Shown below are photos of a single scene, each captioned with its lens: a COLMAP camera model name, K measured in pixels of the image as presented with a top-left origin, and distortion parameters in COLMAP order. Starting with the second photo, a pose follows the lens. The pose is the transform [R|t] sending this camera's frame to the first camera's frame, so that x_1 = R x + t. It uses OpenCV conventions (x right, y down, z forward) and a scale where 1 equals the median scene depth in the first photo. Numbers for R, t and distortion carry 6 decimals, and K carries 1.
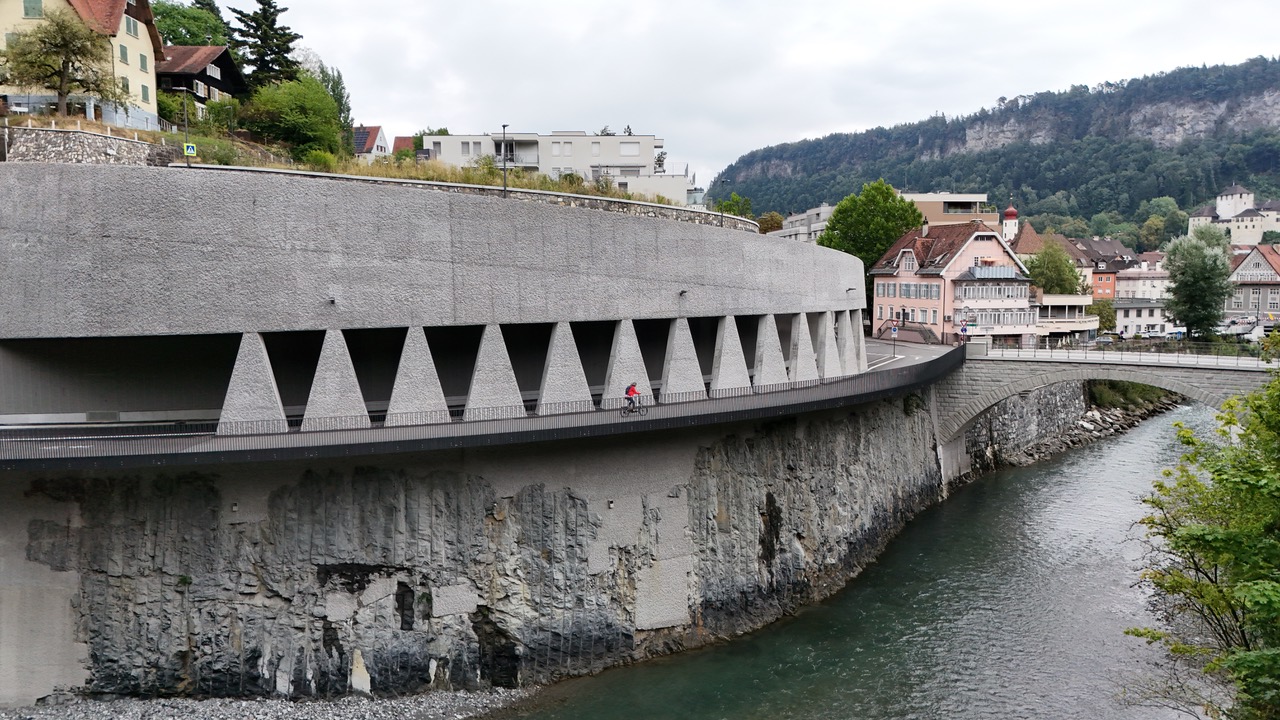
lens RADIAL K [[942.2, 0, 640.0], [0, 942.2, 360.0], [0, 0, 1]] dist [0.078242, -0.078052]
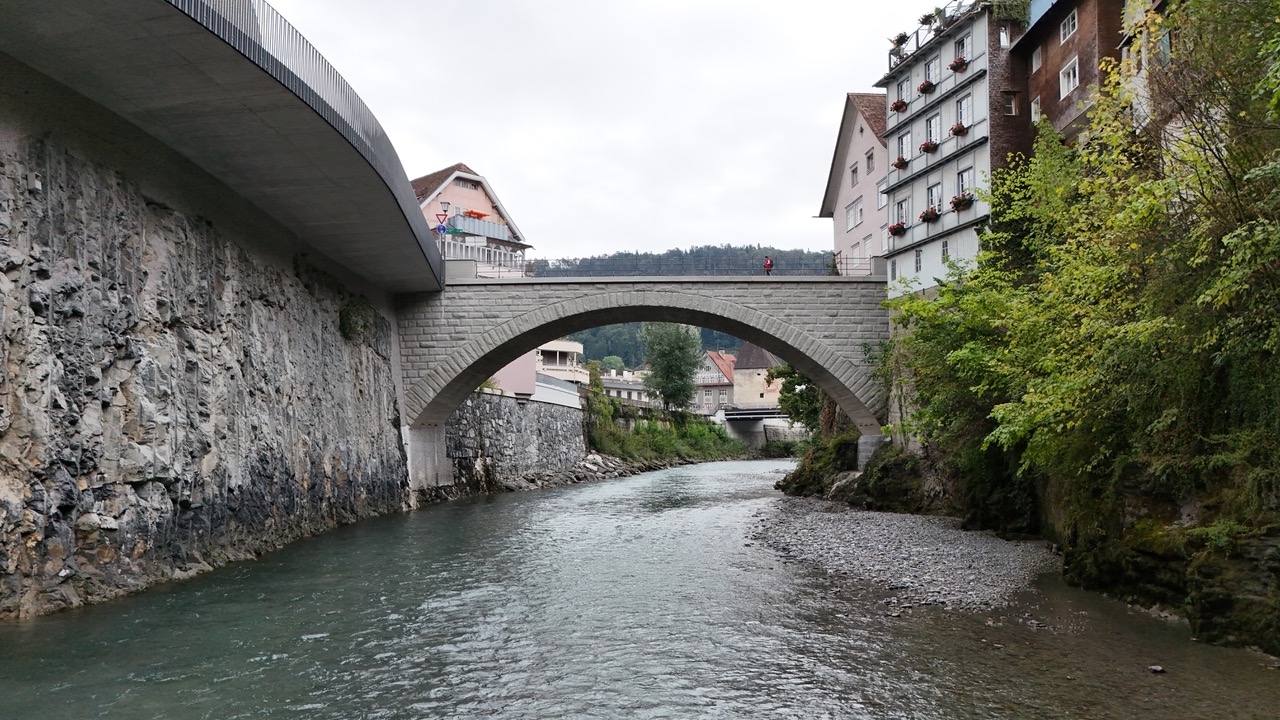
lens RADIAL K [[942.2, 0, 640.0], [0, 942.2, 360.0], [0, 0, 1]] dist [0.078242, -0.078052]
pose [[0.862088, 0.047735, 0.504505, 0.092565], [0.042470, 0.985246, -0.165793, 0.107621], [-0.504975, 0.164354, 0.847342, 0.271730]]
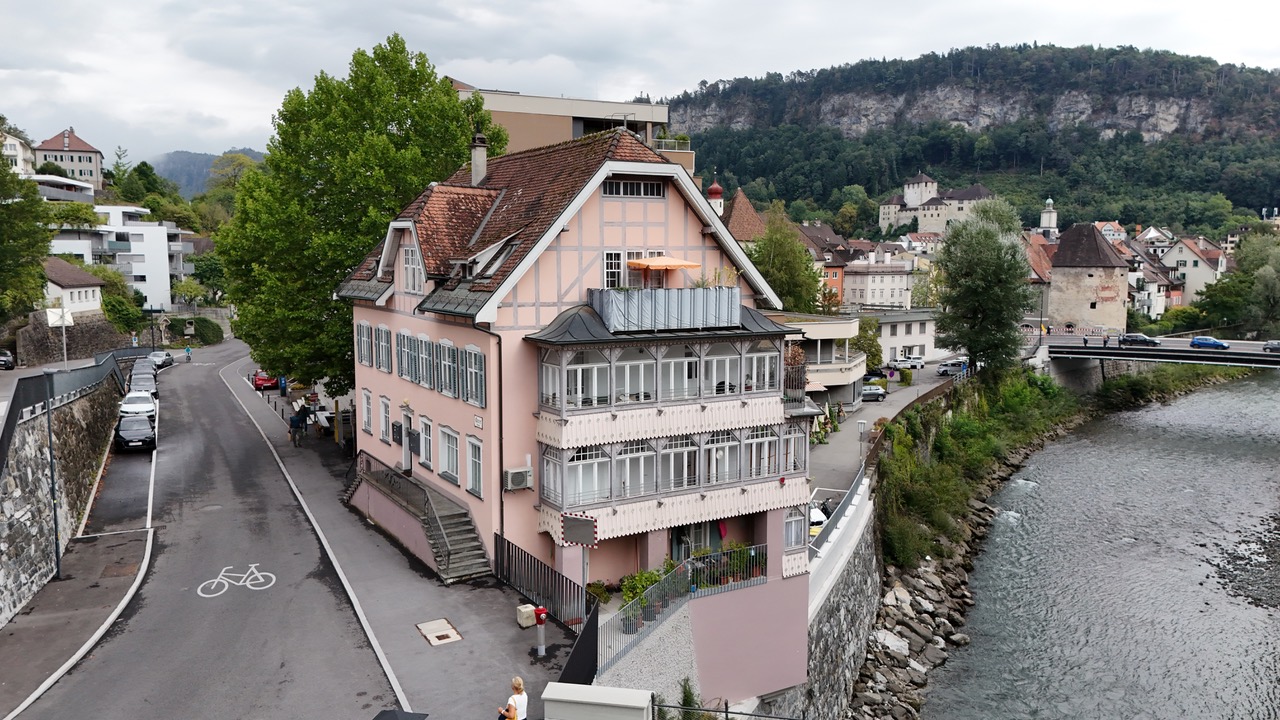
lens RADIAL K [[942.2, 0, 640.0], [0, 942.2, 360.0], [0, 0, 1]] dist [0.078242, -0.078052]
pose [[0.958091, -0.027228, 0.285167, 0.227284], [0.022149, 0.999534, 0.021020, -0.066627], [-0.285607, -0.013823, 0.958247, 0.590771]]
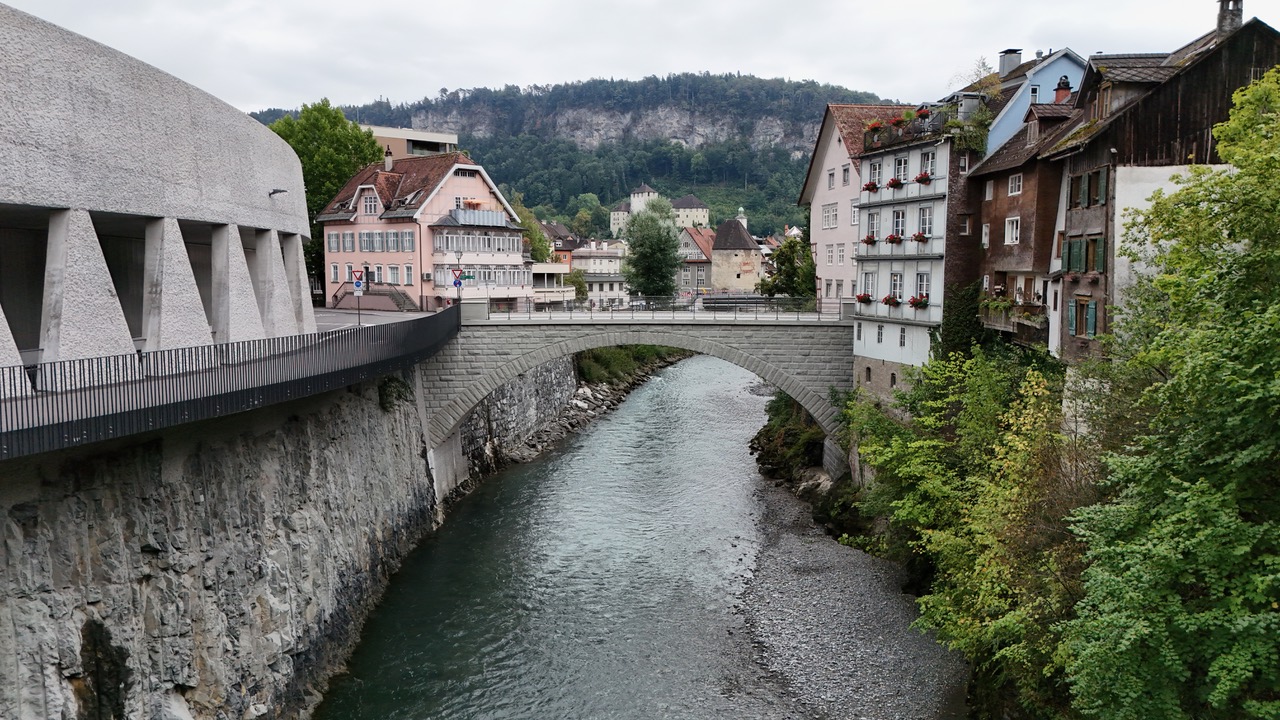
lens RADIAL K [[941.7, 0, 640.0], [0, 941.7, 360.0], [0, 0, 1]] dist [0.113042, -0.175094]
pose [[0.848191, -0.048839, 0.527434, 0.054907], [0.043980, 0.998795, 0.021759, 0.010404], [-0.527861, 0.004741, 0.849318, 0.220042]]
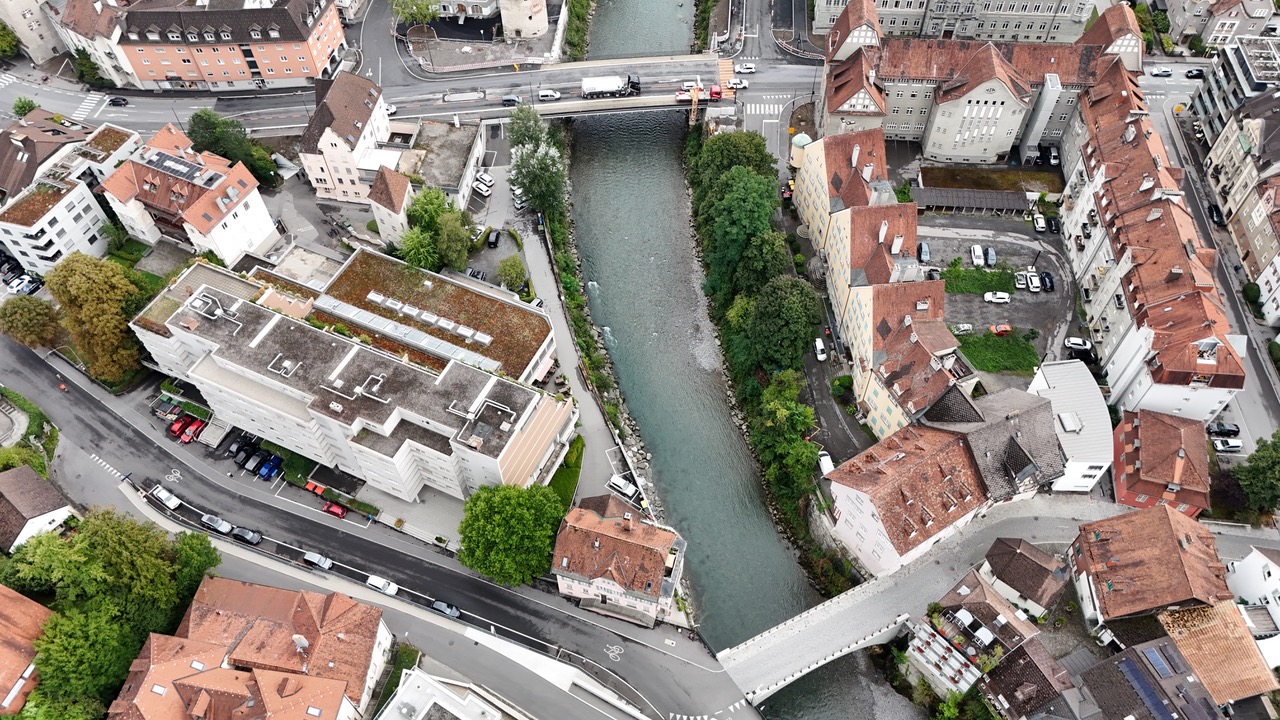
lens RADIAL K [[942.2, 0, 640.0], [0, 942.2, 360.0], [0, 0, 1]] dist [0.078242, -0.078052]
pose [[0.517583, -0.692830, 0.502090, -0.094276], [0.085085, 0.625573, 0.775512, -1.046255], [-0.851392, -0.358672, 0.382735, 0.512004]]
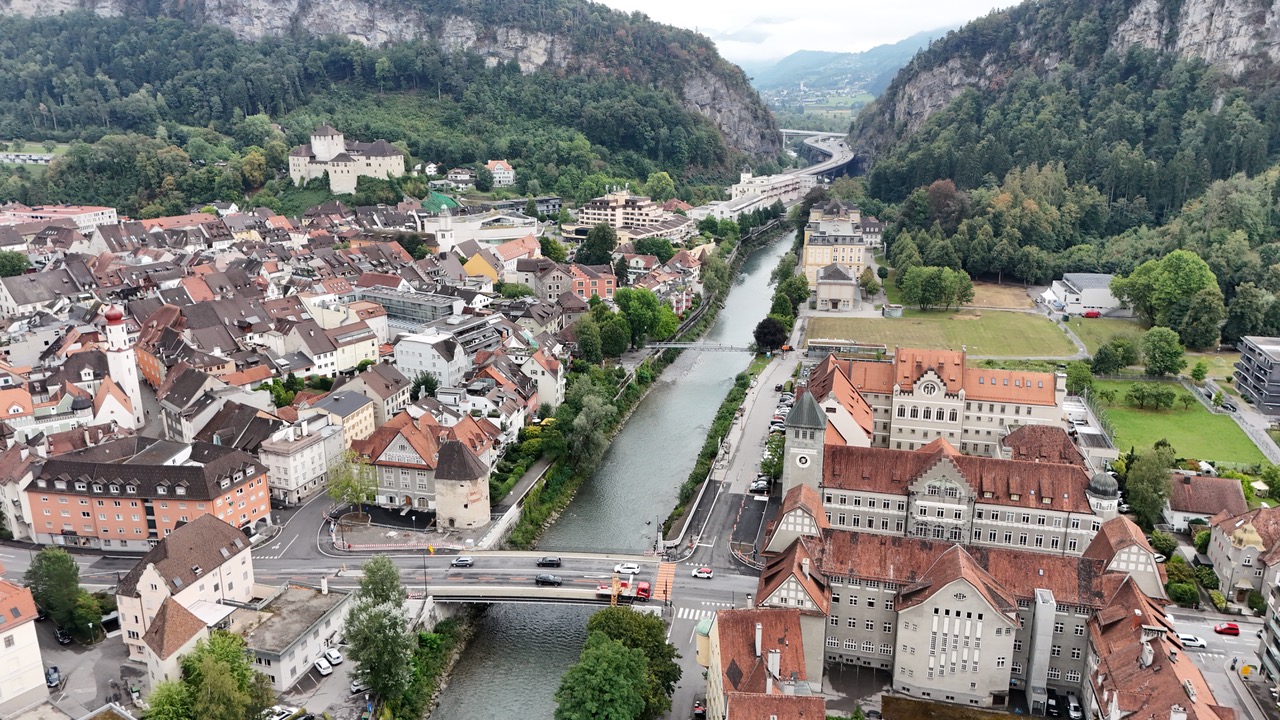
lens RADIAL K [[942.2, 0, 640.0], [0, 942.2, 360.0], [0, 0, 1]] dist [0.078242, -0.078052]
pose [[0.643622, -0.213085, 0.735082, 0.182972], [0.064948, 0.972202, 0.224955, -0.680374], [-0.762583, -0.097044, 0.639570, 0.354624]]
